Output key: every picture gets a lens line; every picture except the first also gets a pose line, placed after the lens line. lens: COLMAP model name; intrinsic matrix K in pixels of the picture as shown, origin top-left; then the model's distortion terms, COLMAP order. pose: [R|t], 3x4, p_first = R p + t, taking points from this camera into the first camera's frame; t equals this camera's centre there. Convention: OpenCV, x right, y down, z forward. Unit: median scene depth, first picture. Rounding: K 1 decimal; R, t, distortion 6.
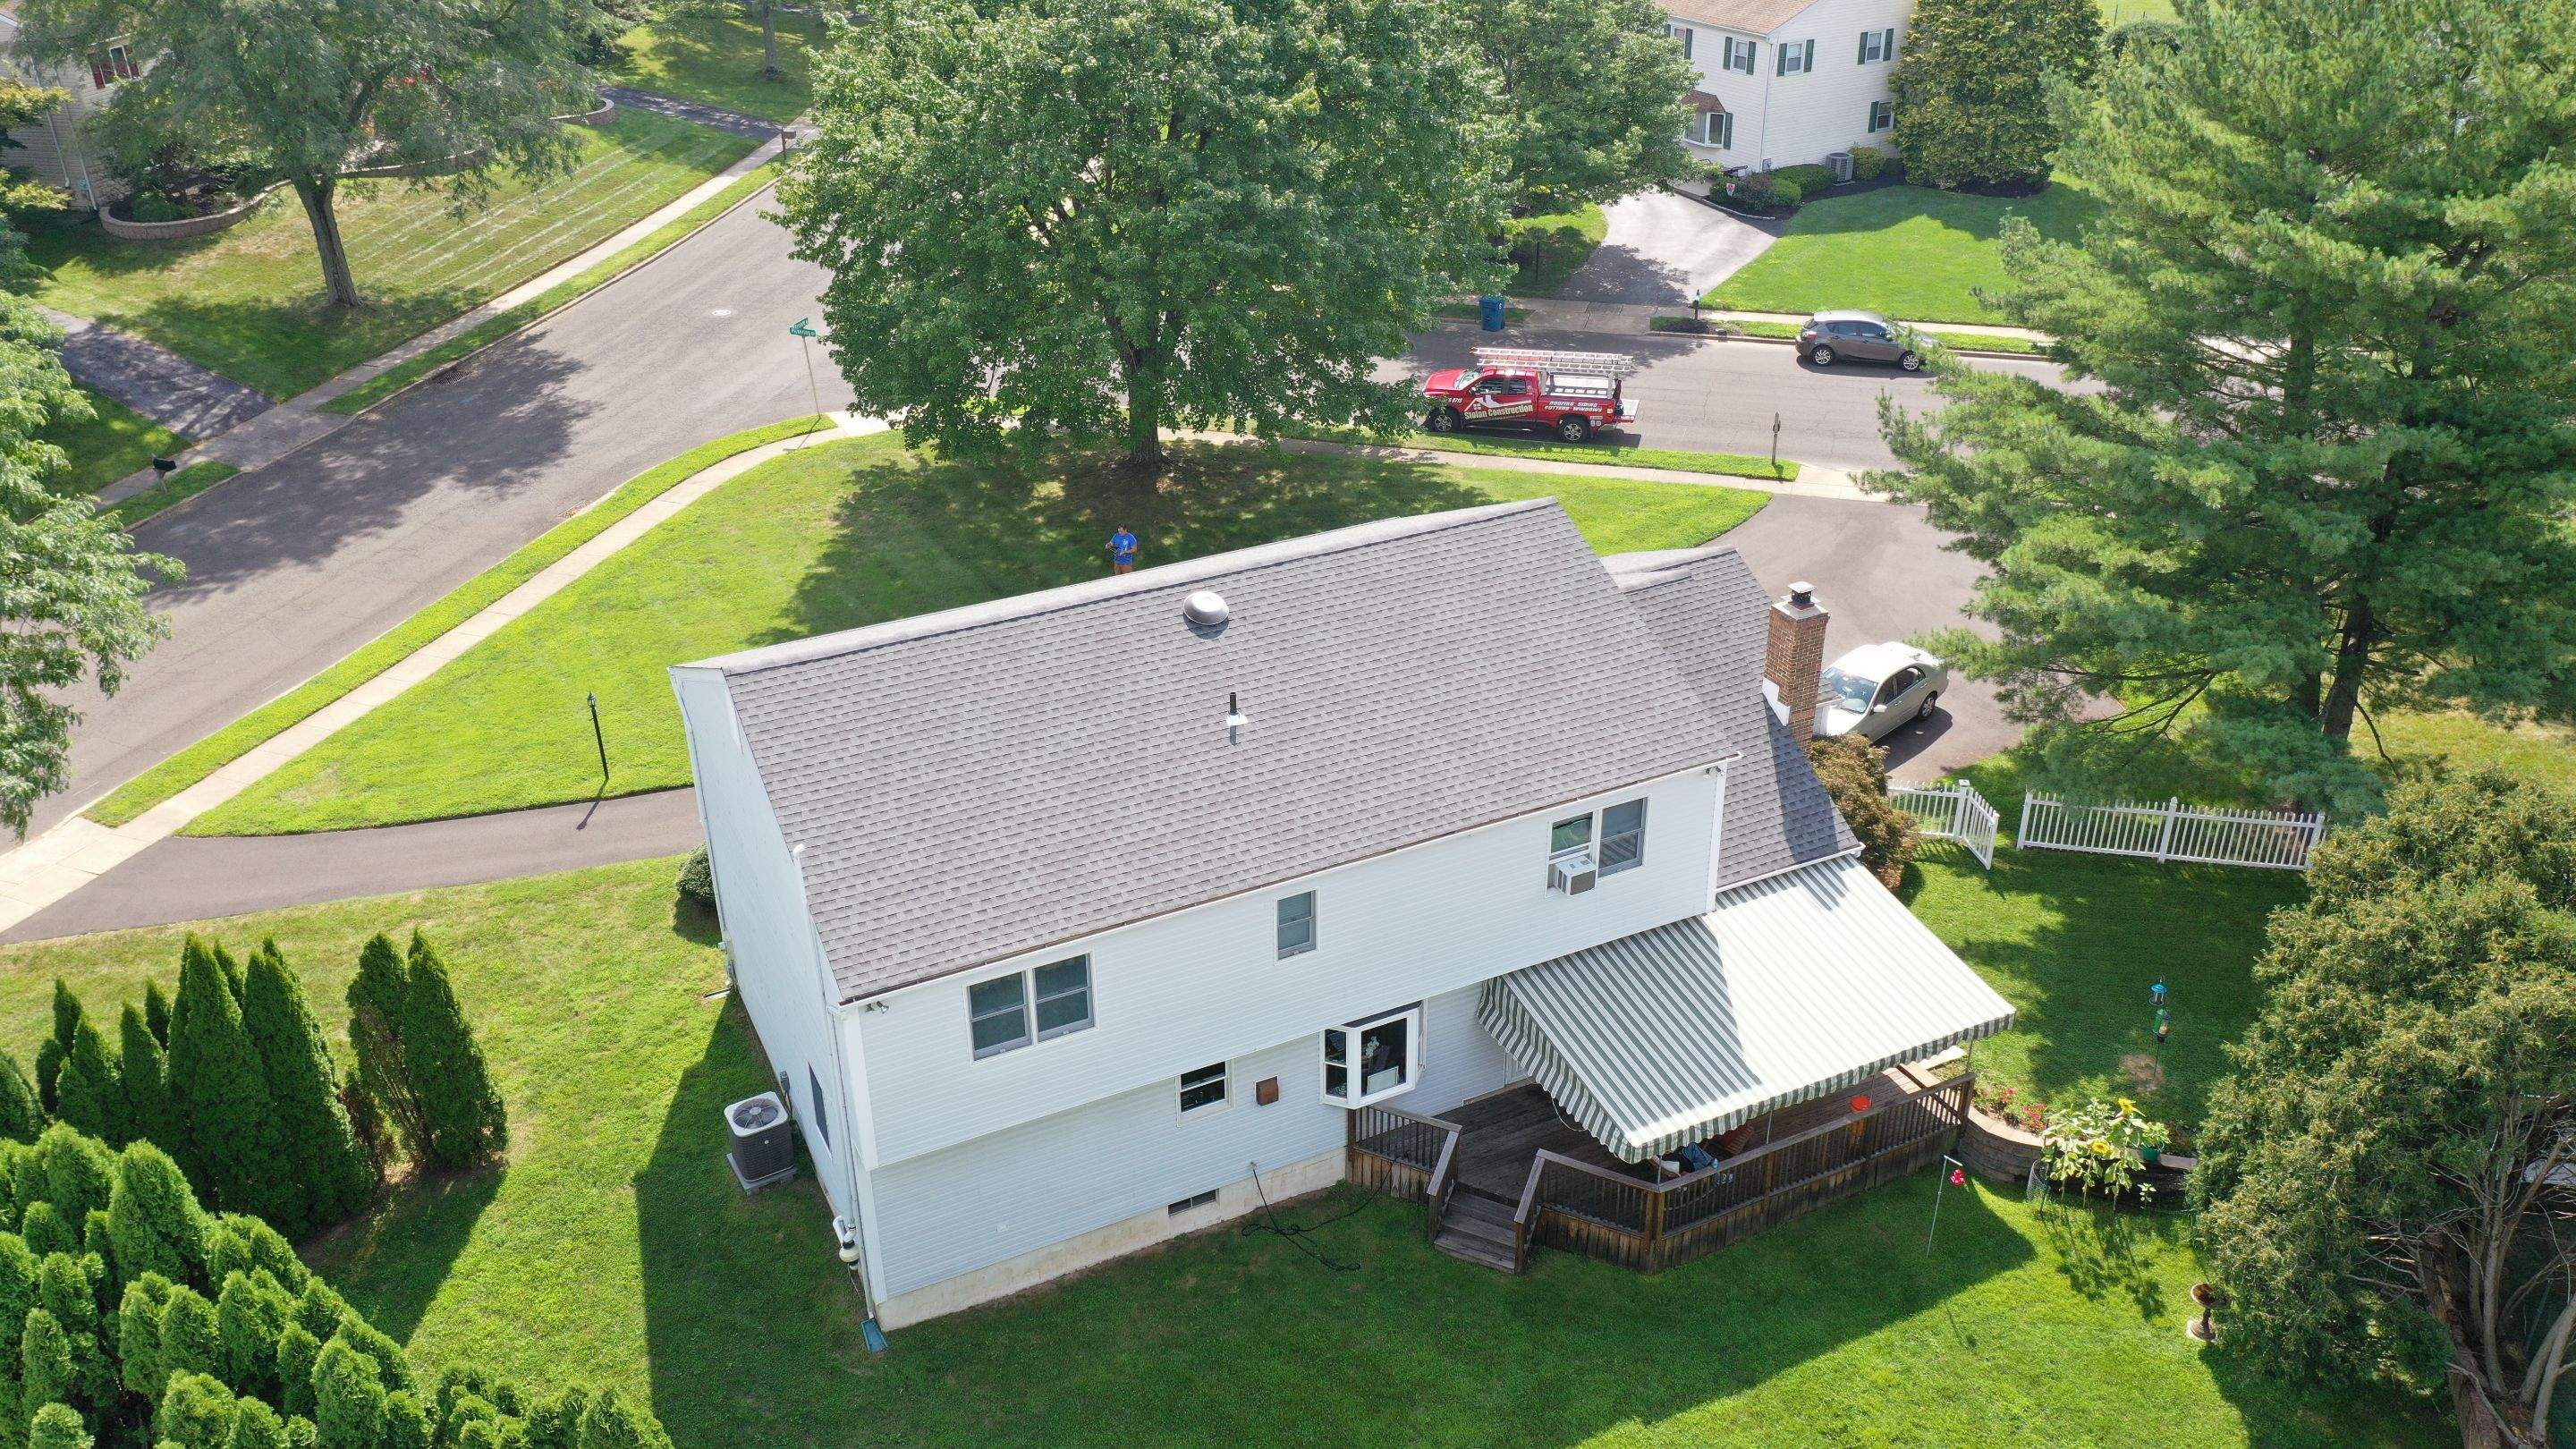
lens RADIAL K [[2031.3, 0, 1296.7], [0, 2031.3, 727.4], [0, 0, 1]] dist [0.013227, 0.005033]
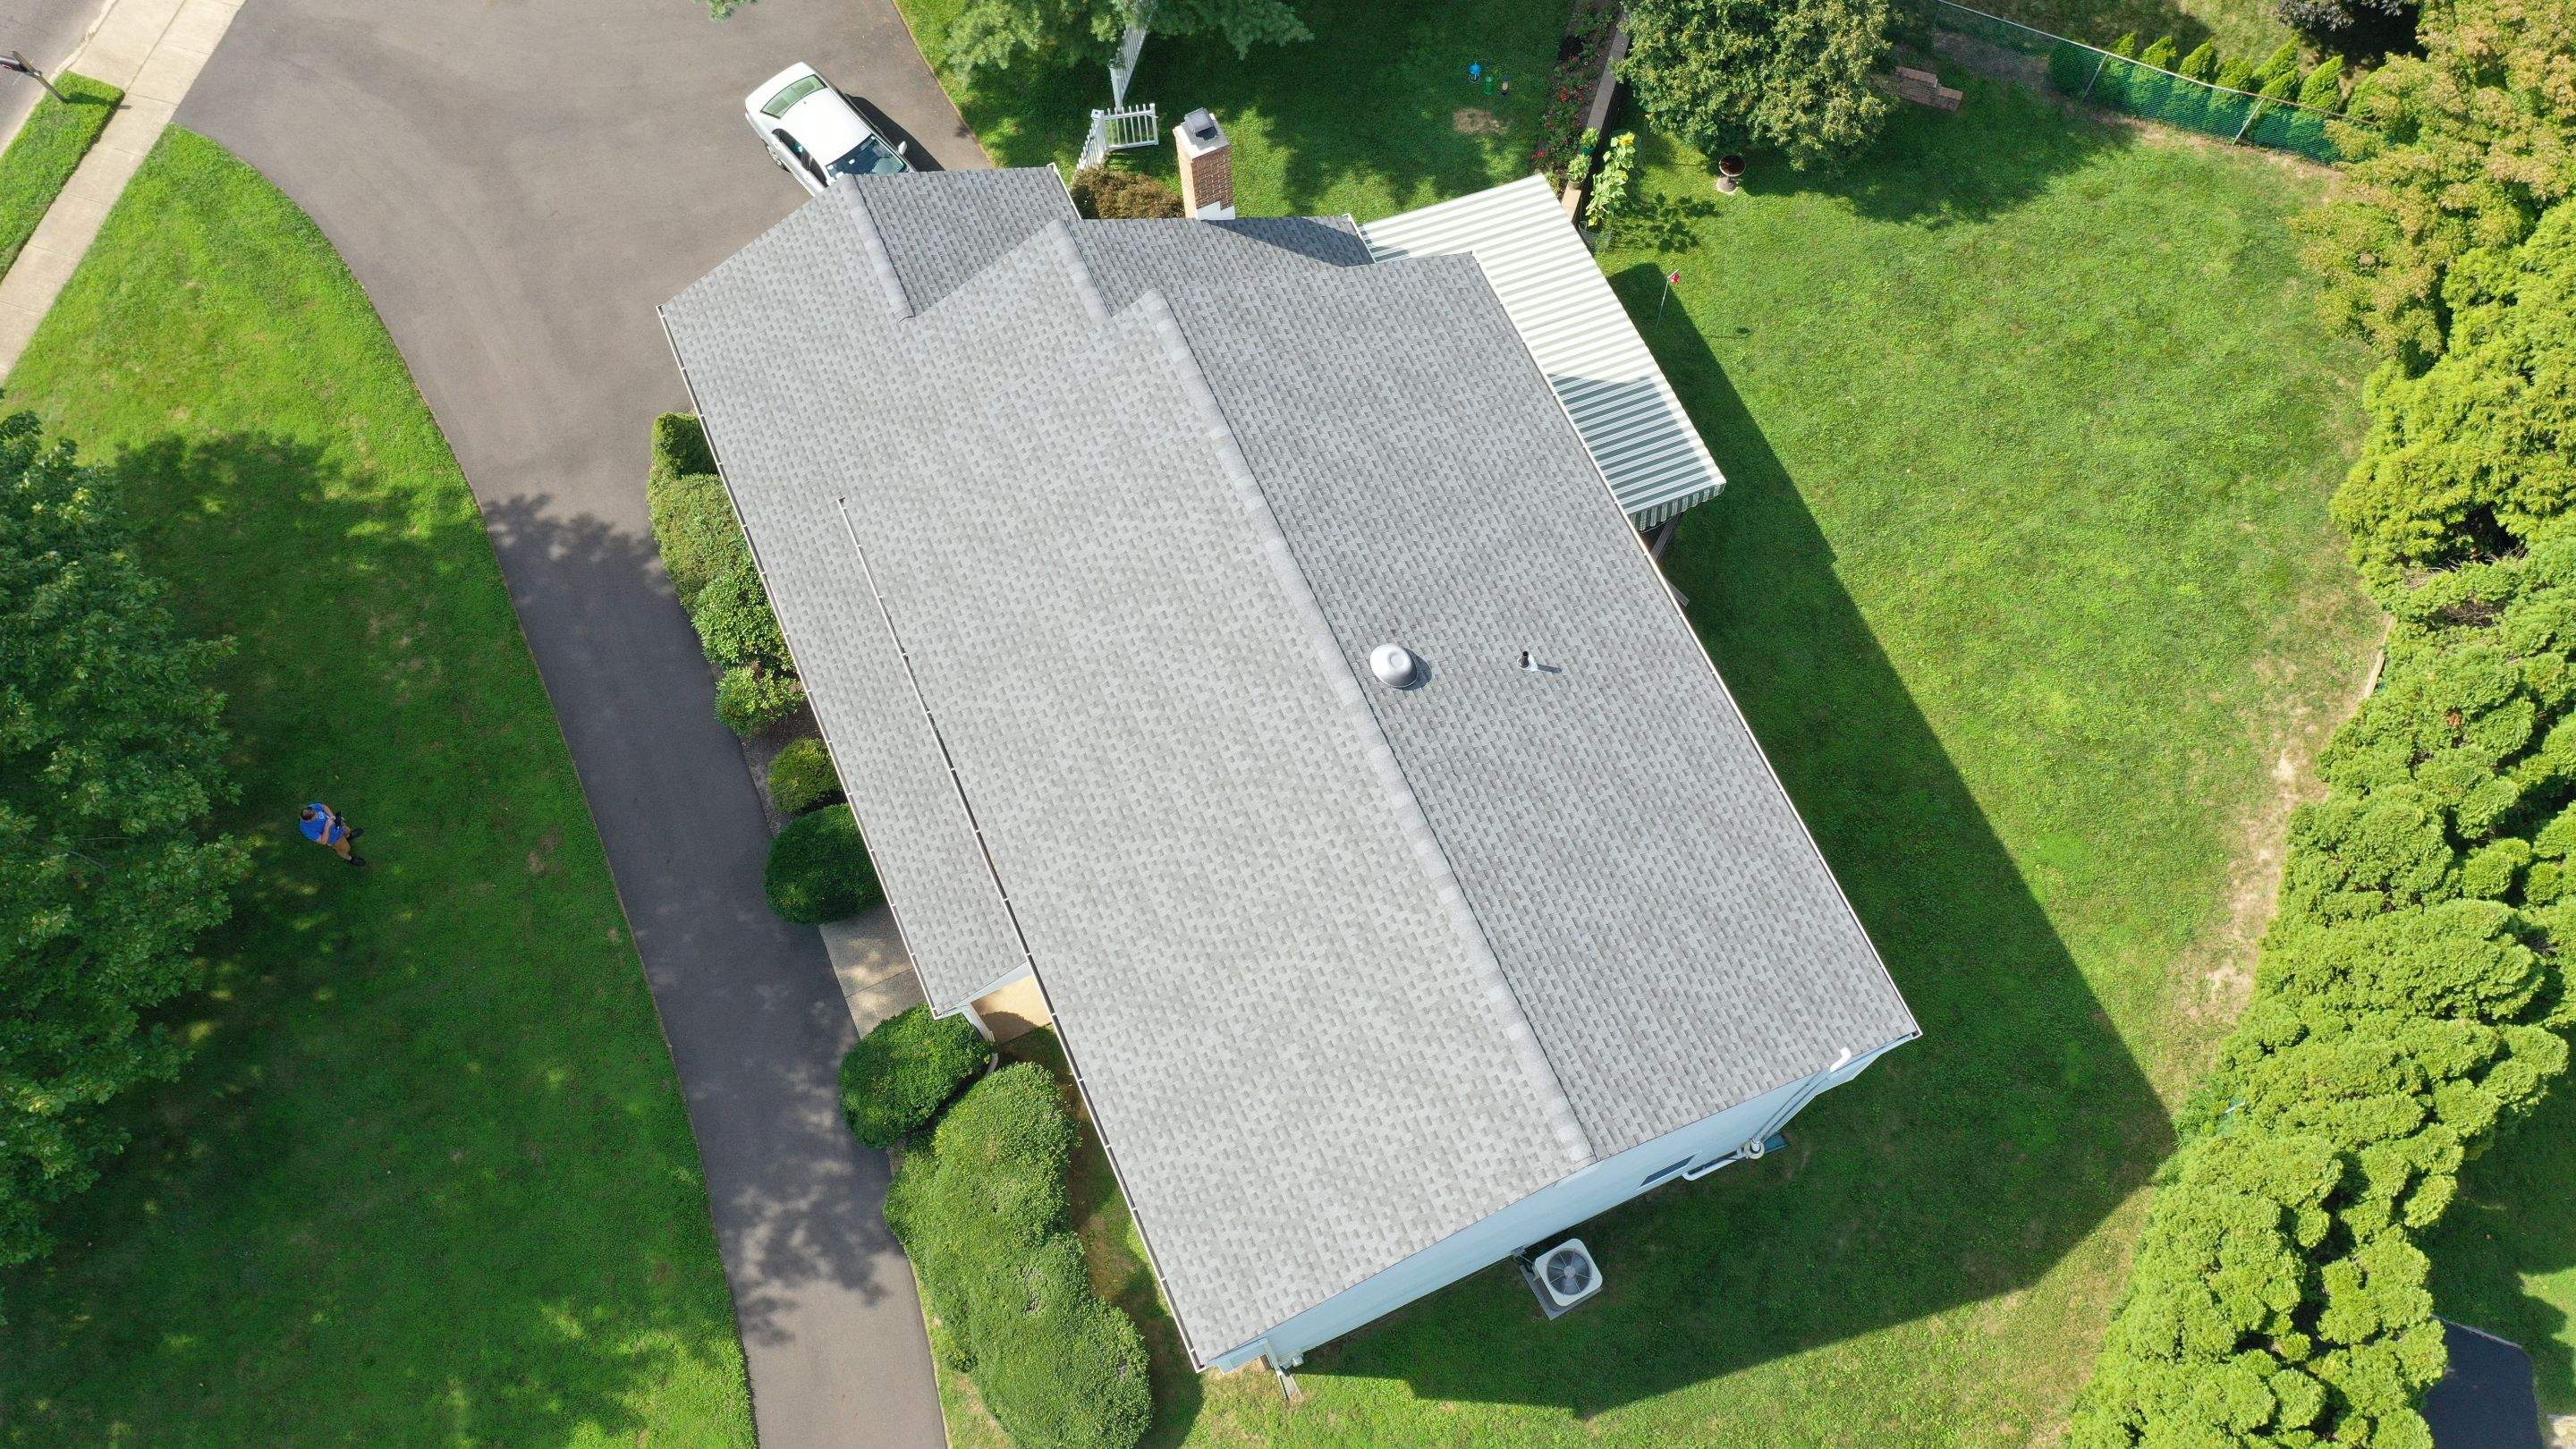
lens RADIAL K [[2031.3, 0, 1281.4], [0, 2031.3, 719.7], [0, 0, 1]] dist [0.013227, 0.005033]
pose [[0.040562, -0.925466, 0.376652, -0.403897], [0.491309, 0.346716, 0.799001, -0.785985], [-0.870040, 0.152644, 0.468754, 0.623547]]
